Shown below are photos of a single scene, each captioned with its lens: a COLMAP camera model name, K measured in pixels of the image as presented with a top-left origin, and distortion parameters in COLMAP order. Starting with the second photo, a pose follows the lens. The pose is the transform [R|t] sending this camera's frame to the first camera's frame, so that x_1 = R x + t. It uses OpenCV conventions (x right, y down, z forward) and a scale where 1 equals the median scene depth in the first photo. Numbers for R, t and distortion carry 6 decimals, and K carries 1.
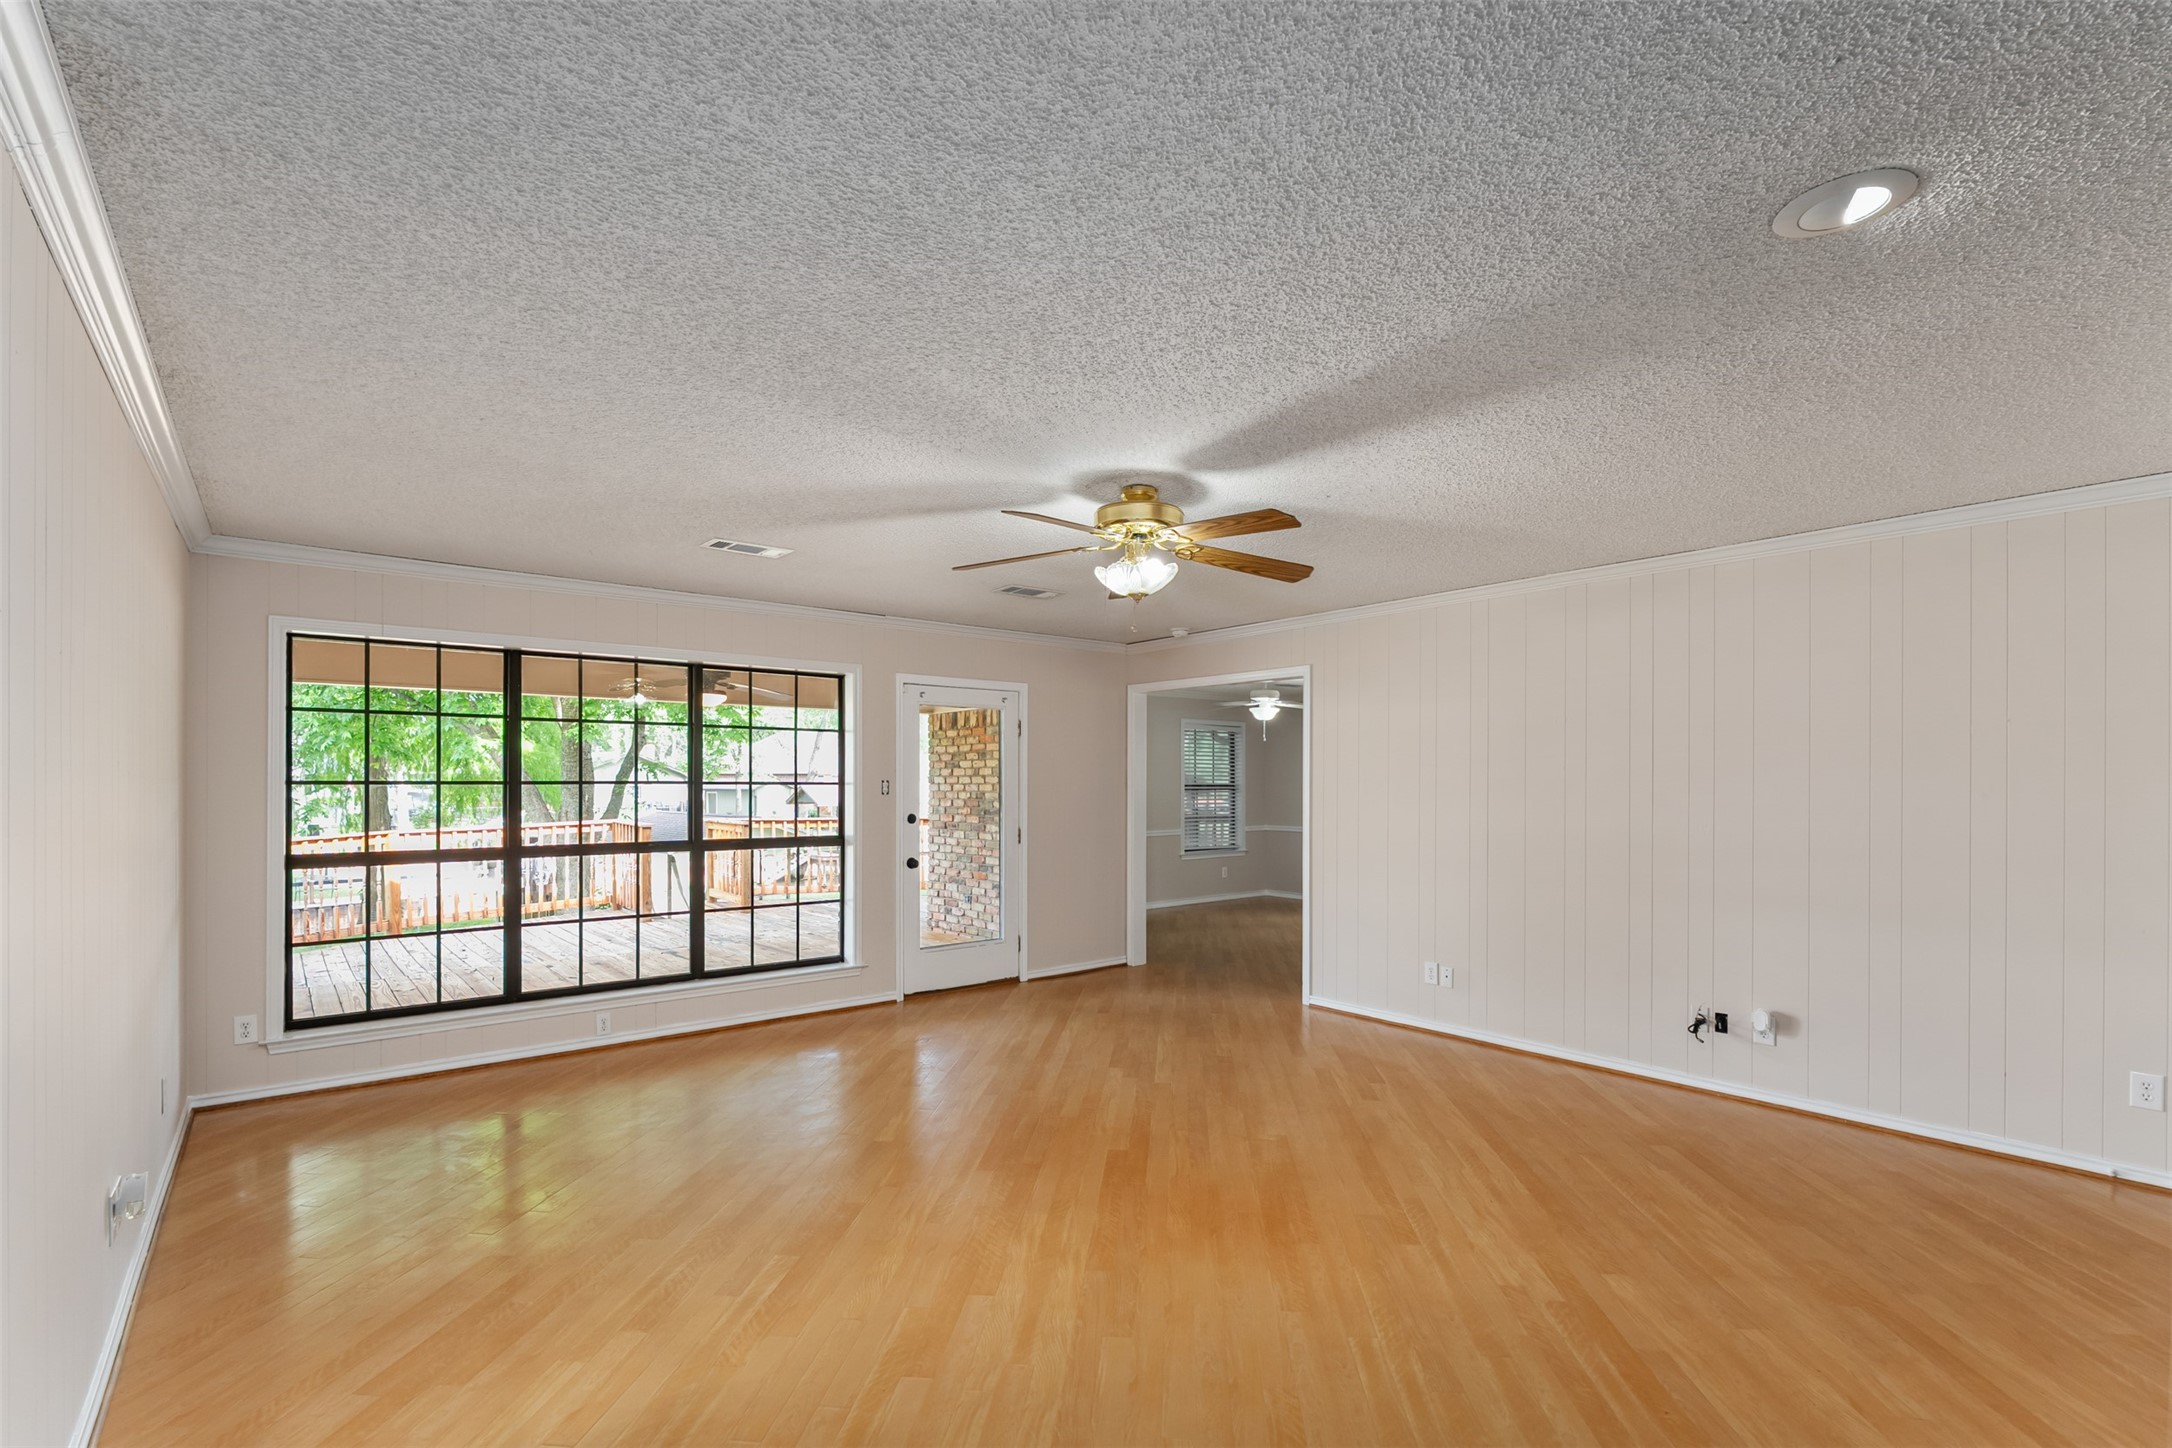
lens RADIAL K [[973.4, 0, 1081.3], [0, 973.4, 783.4], [0, 0, 1]] dist [-0.002315, -0.000448]
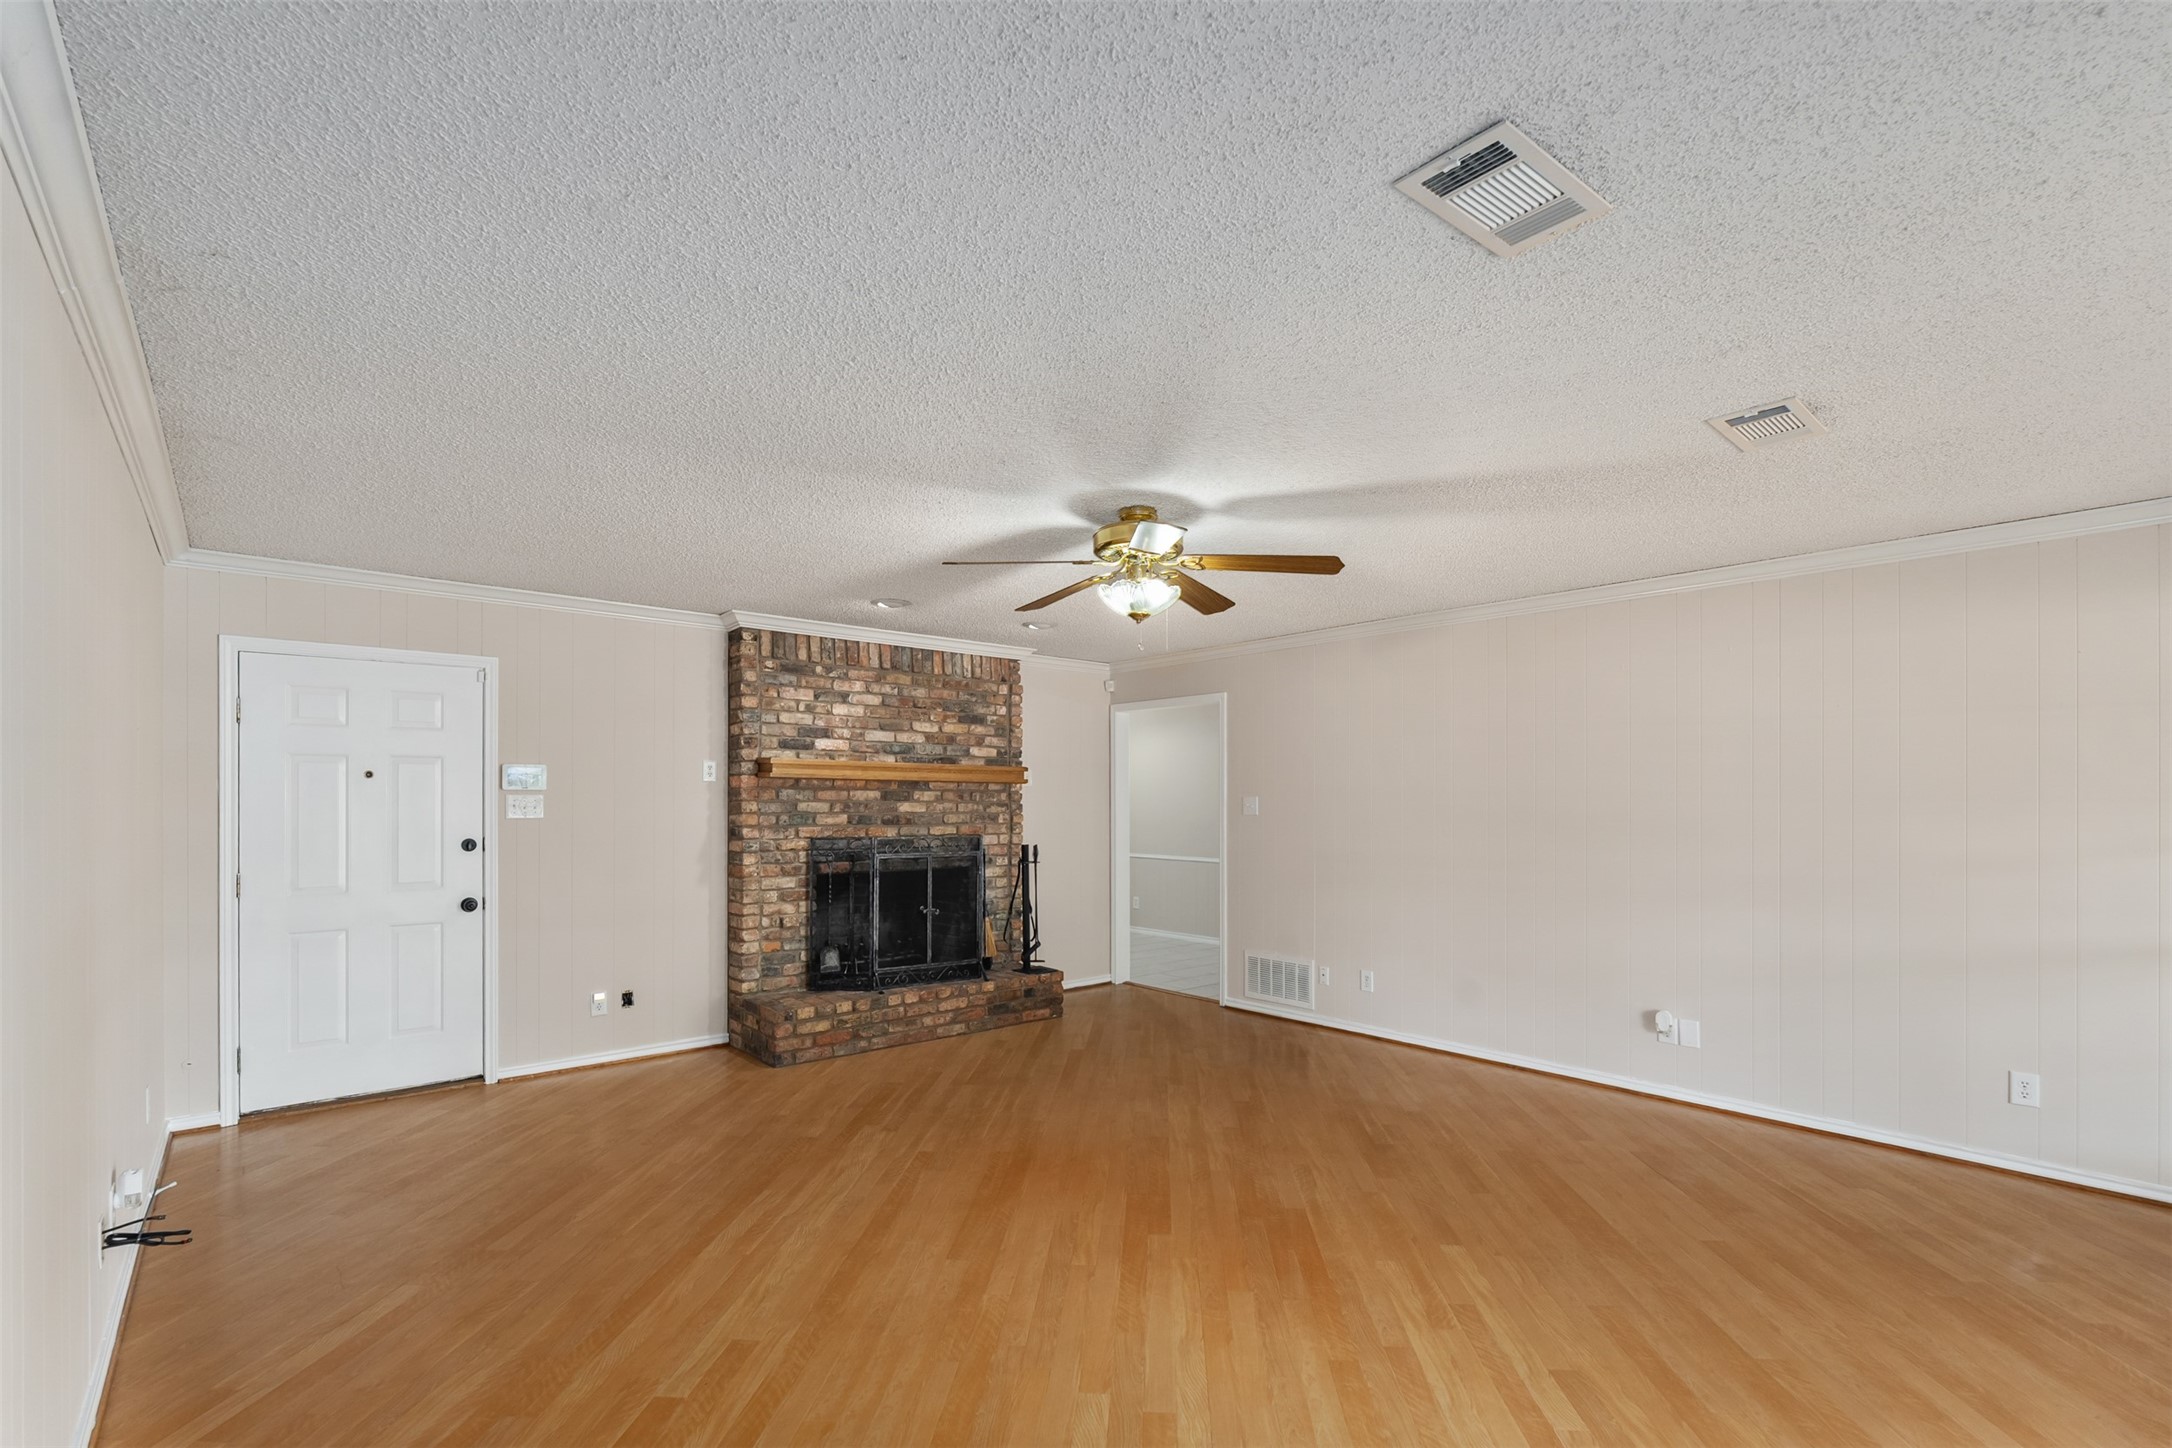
lens RADIAL K [[973.4, 0, 1072.5], [0, 973.4, 795.0], [0, 0, 1]] dist [-0.002315, -0.000448]
pose [[-0.999949, -0.001238, -0.010070, 0.134605], [-0.001221, 0.999998, -0.001656, -0.007488], [0.010073, -0.001644, -0.999948, 2.029485]]
